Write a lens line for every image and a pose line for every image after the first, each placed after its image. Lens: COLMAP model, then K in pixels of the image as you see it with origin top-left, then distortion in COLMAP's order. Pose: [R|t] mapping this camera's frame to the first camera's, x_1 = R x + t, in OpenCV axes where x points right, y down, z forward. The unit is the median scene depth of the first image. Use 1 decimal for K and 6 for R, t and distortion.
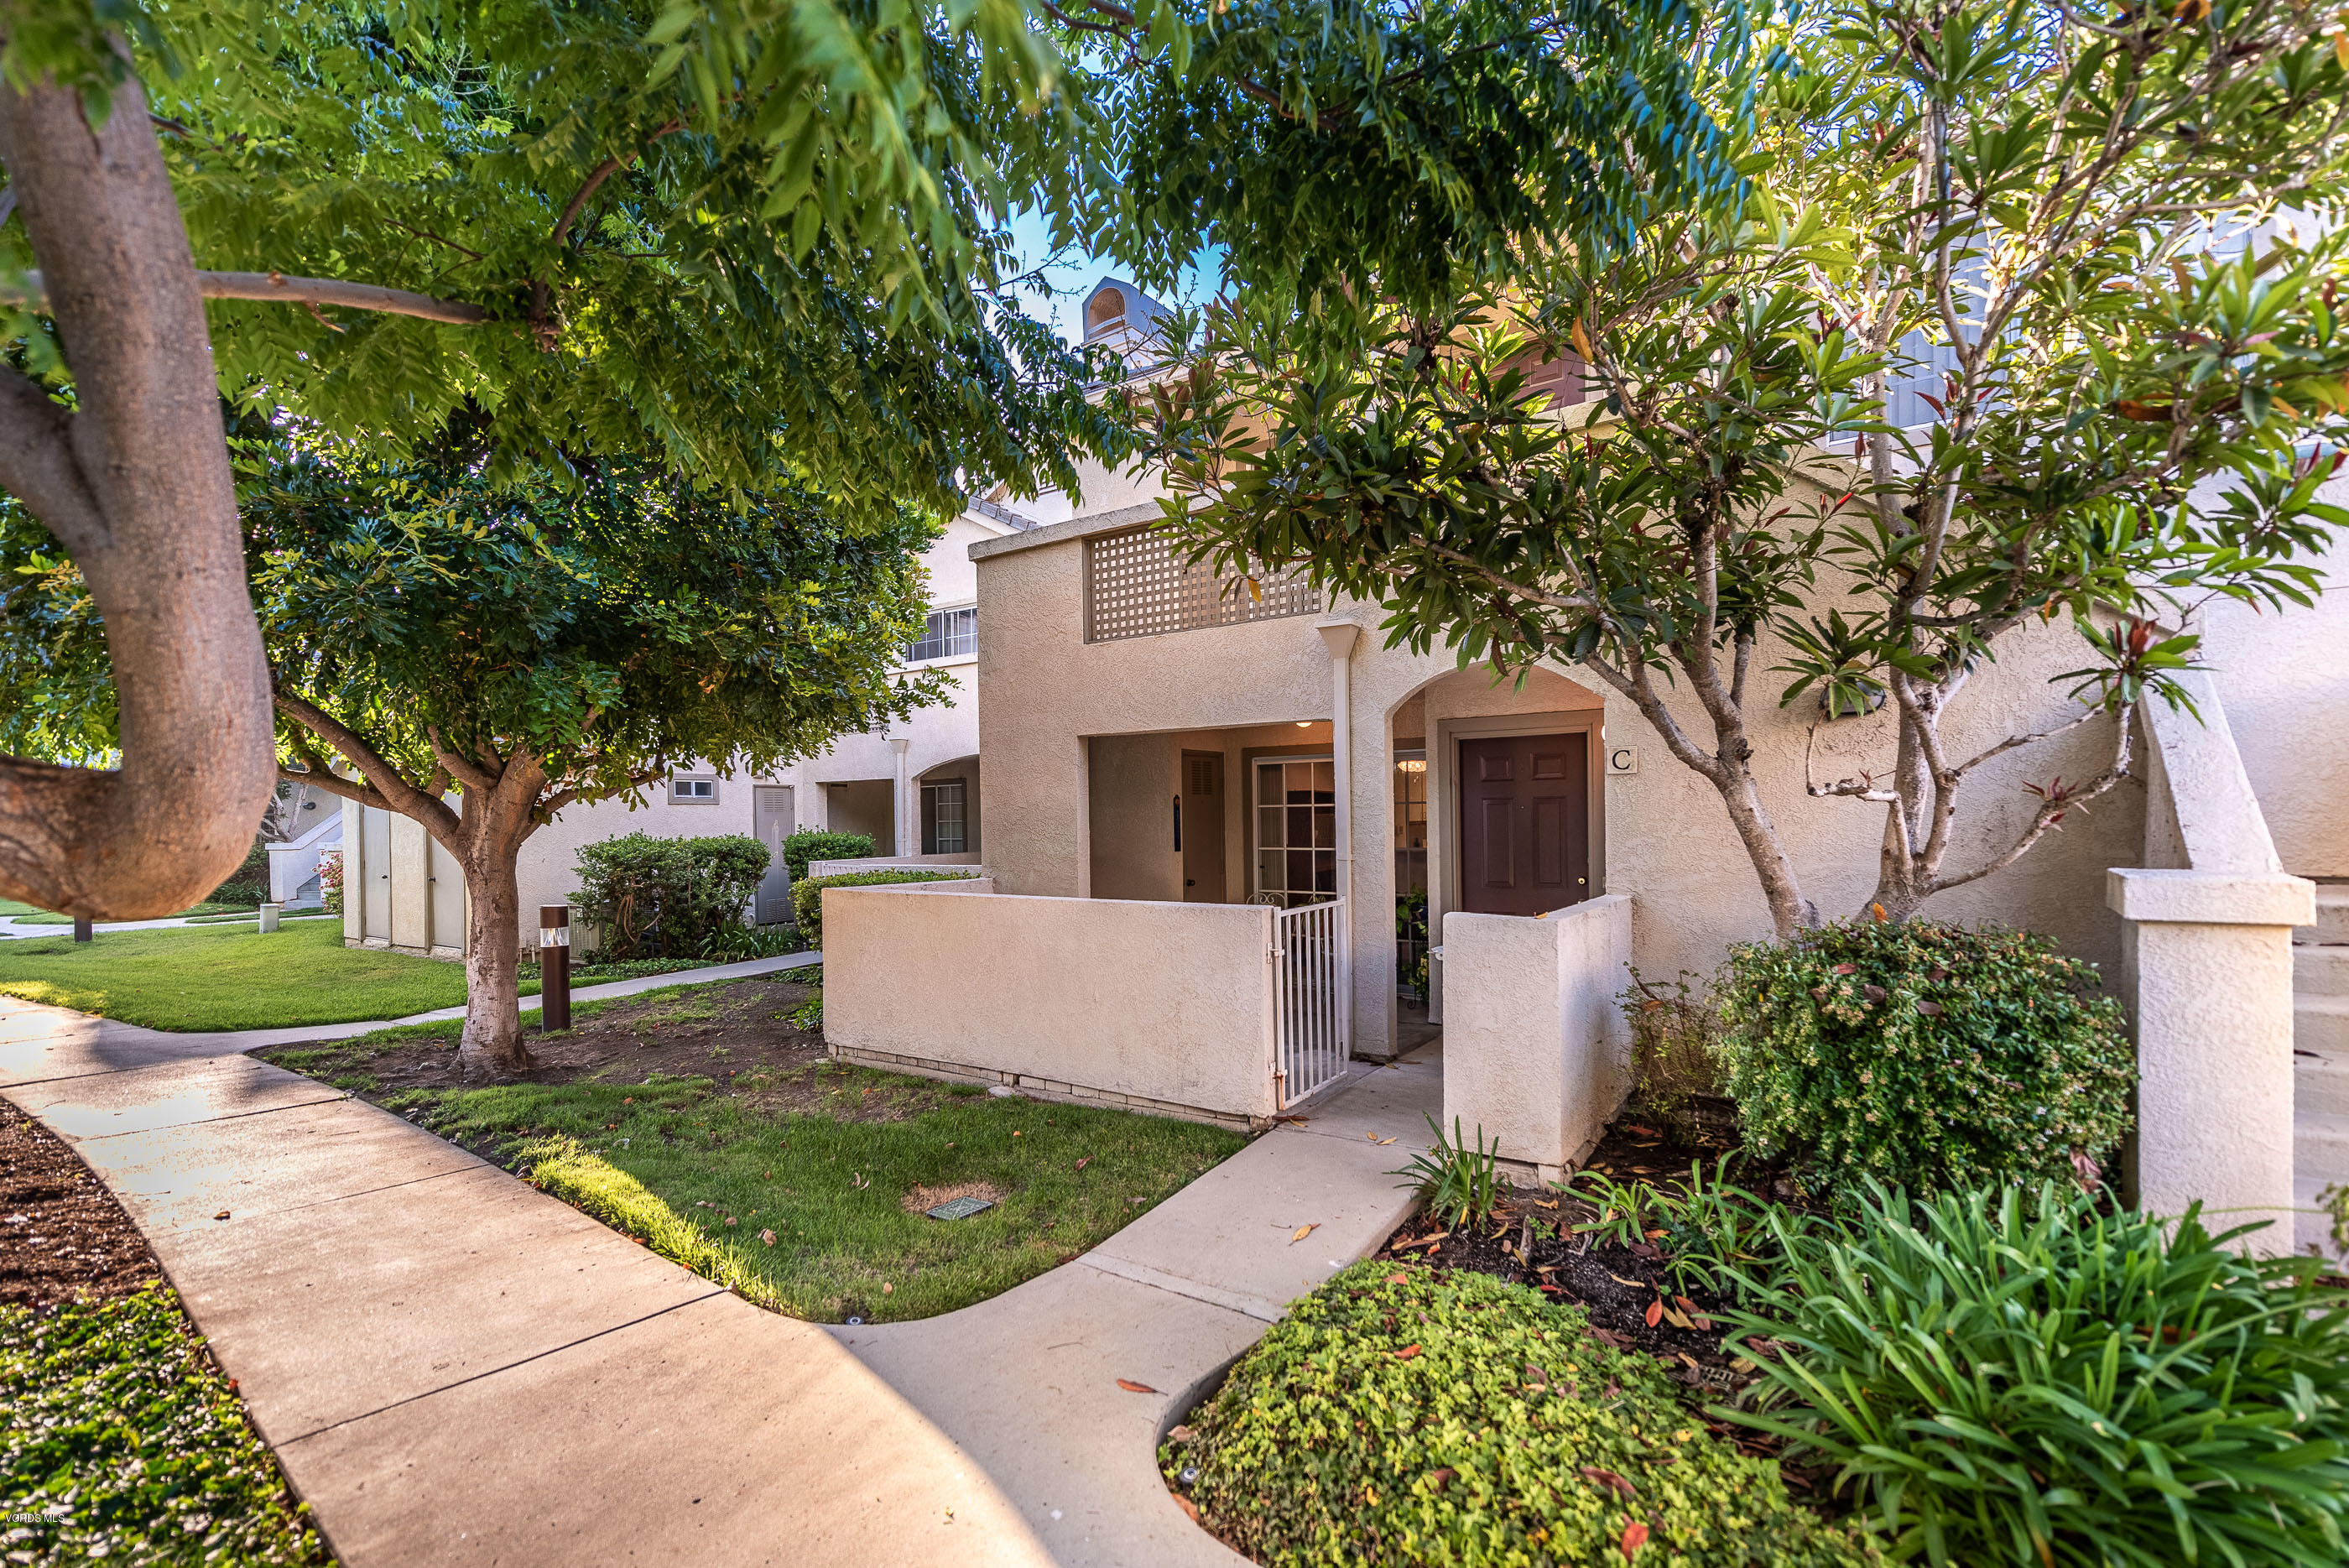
lens RADIAL K [[1041.2, 0, 1161.8], [0, 1041.2, 838.5], [0, 0, 1]] dist [0.000167, -0.000005]
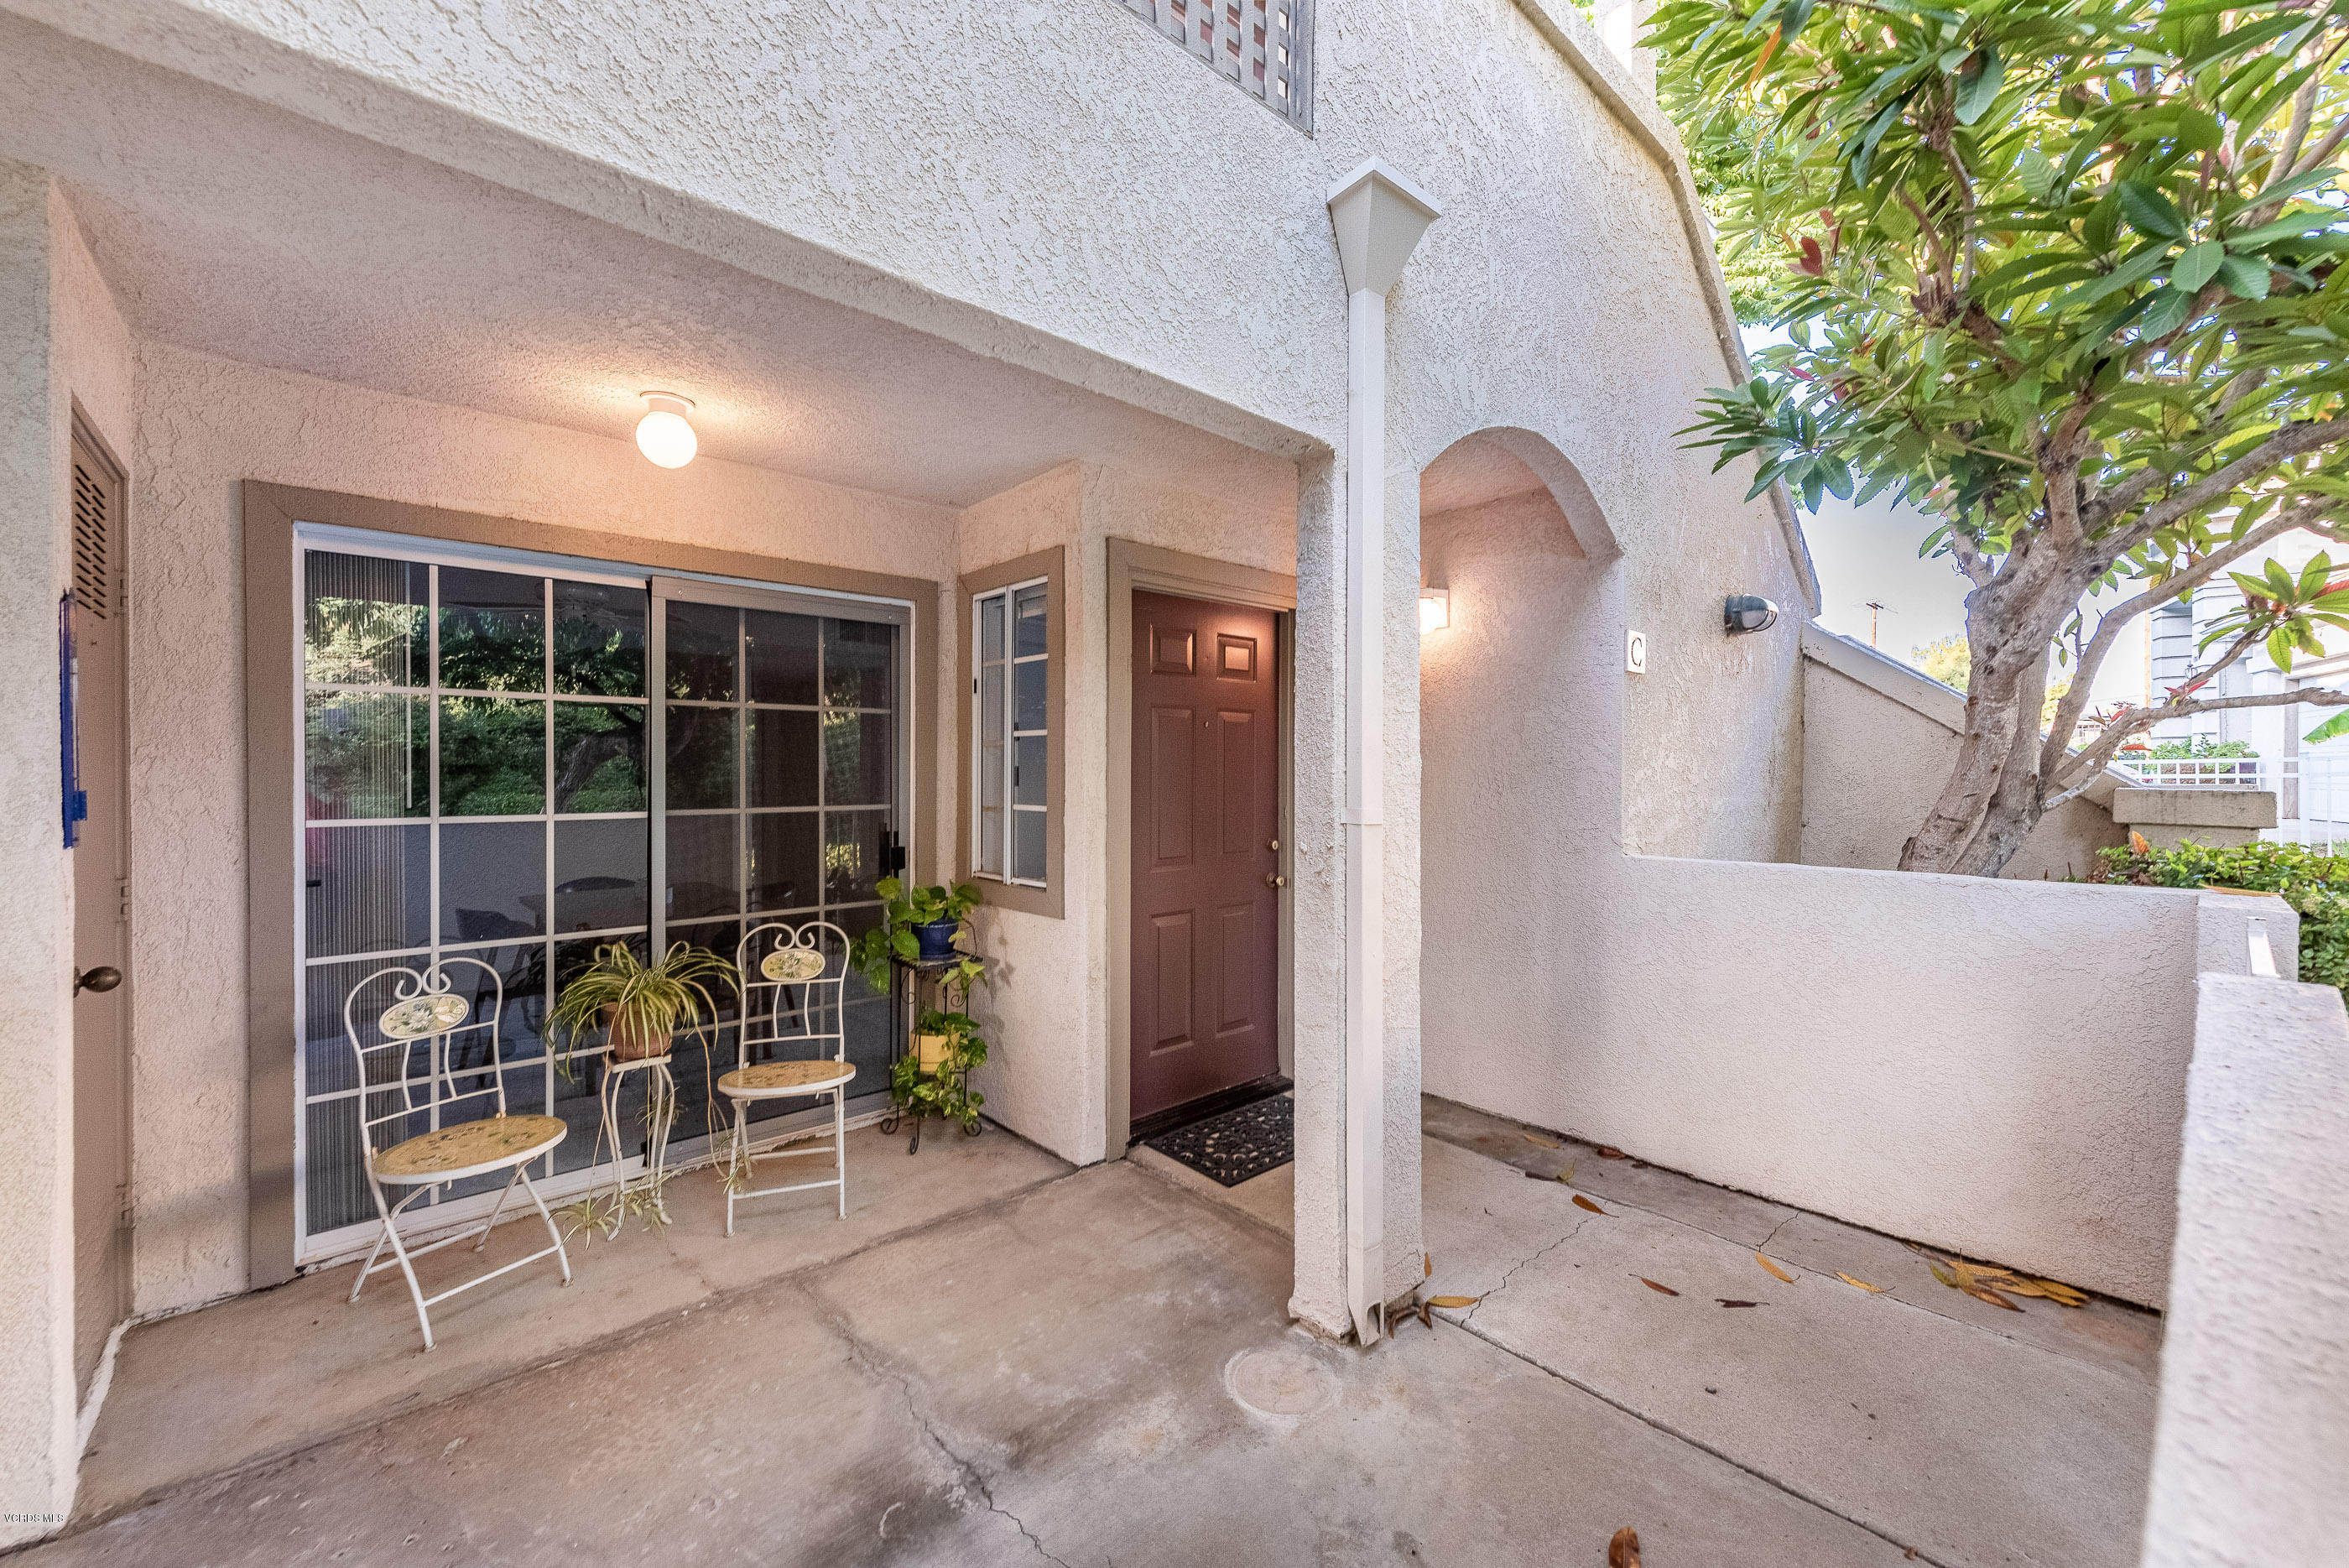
lens RADIAL K [[923.5, 0, 1185.9], [0, 923.5, 777.2], [0, 0, 1]] dist [0.009400, -0.000311]
pose [[0.212539, 0.009385, 0.977108, -0.151551], [0.018468, 0.999737, -0.013619, 0.005740], [-0.976978, 0.020940, 0.212310, 0.881736]]
